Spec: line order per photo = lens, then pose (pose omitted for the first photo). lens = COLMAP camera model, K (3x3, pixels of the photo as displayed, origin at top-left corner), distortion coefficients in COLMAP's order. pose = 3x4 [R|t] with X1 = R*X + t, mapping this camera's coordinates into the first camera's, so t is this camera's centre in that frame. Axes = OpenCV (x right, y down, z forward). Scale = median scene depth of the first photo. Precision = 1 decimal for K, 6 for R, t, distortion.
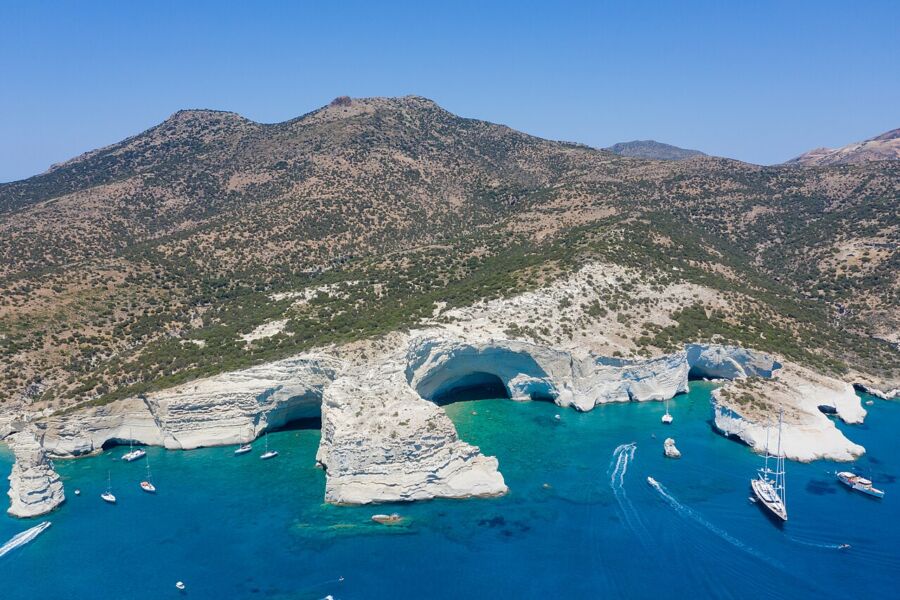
lens RADIAL K [[712.3, 0, 452.4], [0, 712.3, 301.5], [0, 0, 1]] dist [-0.009488, 0.002960]
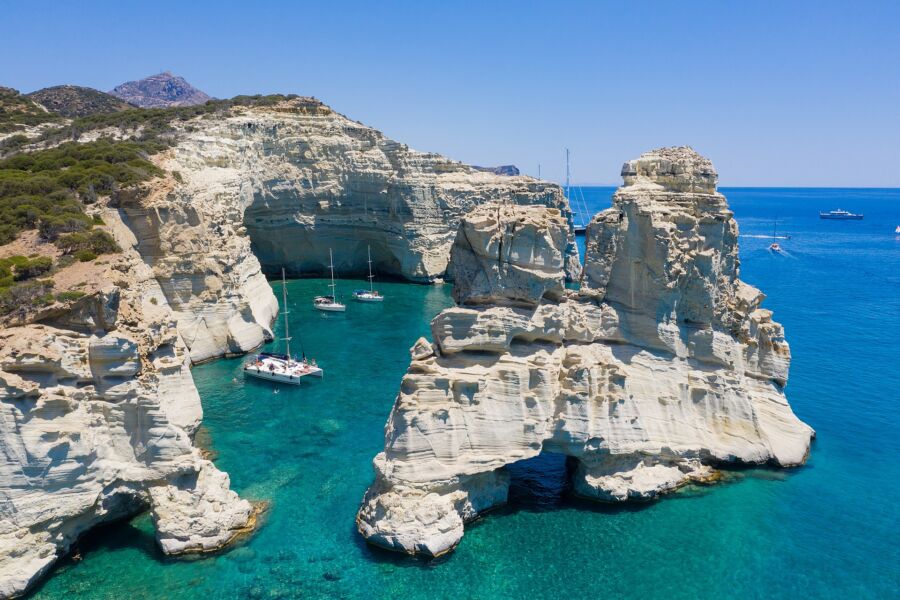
lens RADIAL K [[712.3, 0, 452.0], [0, 712.3, 301.1], [0, 0, 1]] dist [-0.009488, 0.002960]
pose [[0.083185, -0.157336, 0.984035, -0.683708], [0.172938, 0.974754, 0.141232, 0.154577], [-0.981414, 0.158429, 0.108295, 0.860764]]
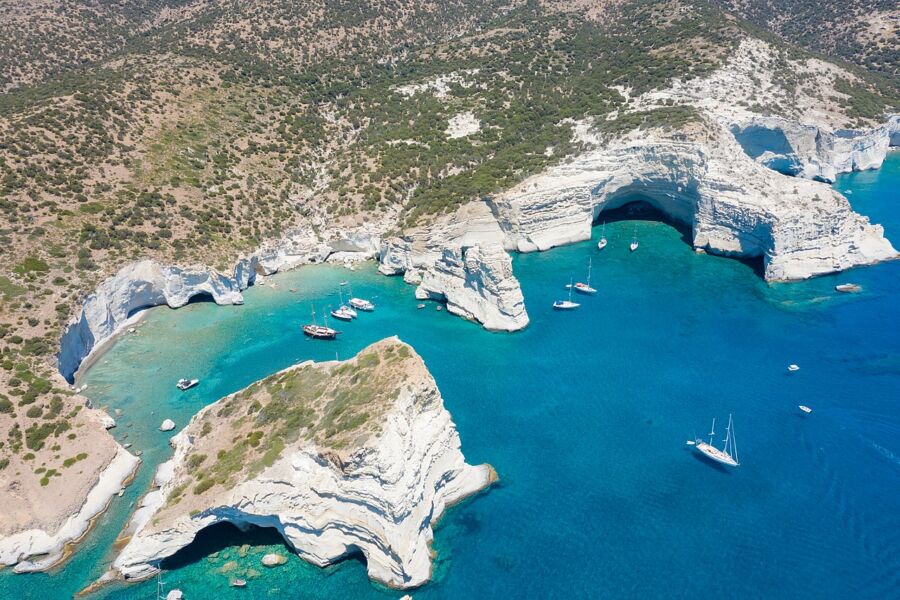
lens RADIAL K [[712.3, 0, 451.9], [0, 712.3, 301.0], [0, 0, 1]] dist [-0.009488, 0.002960]
pose [[0.967079, -0.113470, 0.227776, -0.699171], [0.047779, 0.960130, 0.275441, 0.006659], [-0.249949, -0.255491, 0.933943, 0.130188]]
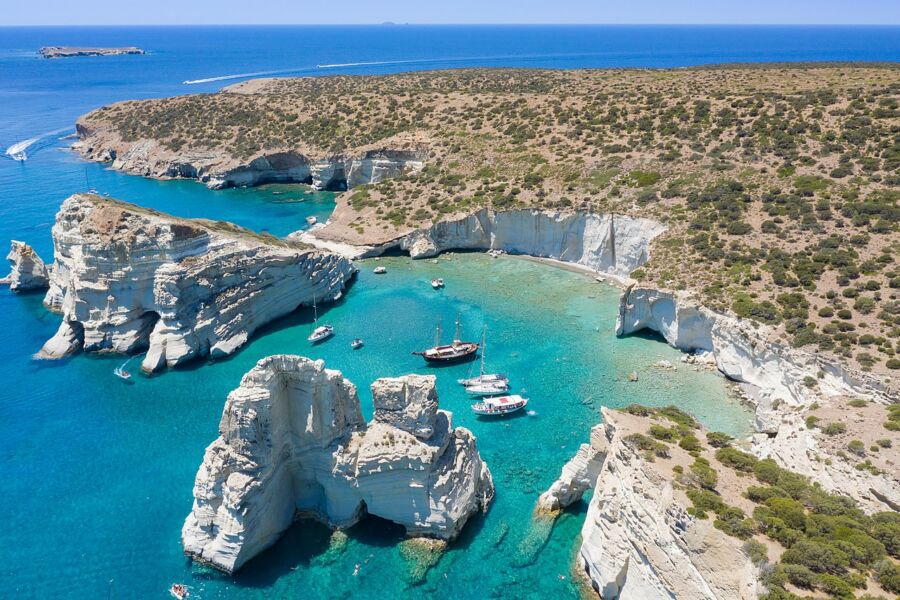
lens RADIAL K [[712.3, 0, 451.0], [0, 712.3, 296.6], [0, 0, 1]] dist [-0.009488, 0.002960]
pose [[-0.393049, 0.337692, -0.855264, -0.278656], [-0.156033, 0.892139, 0.423959, -0.003711], [0.906182, 0.300086, -0.297964, 0.959197]]
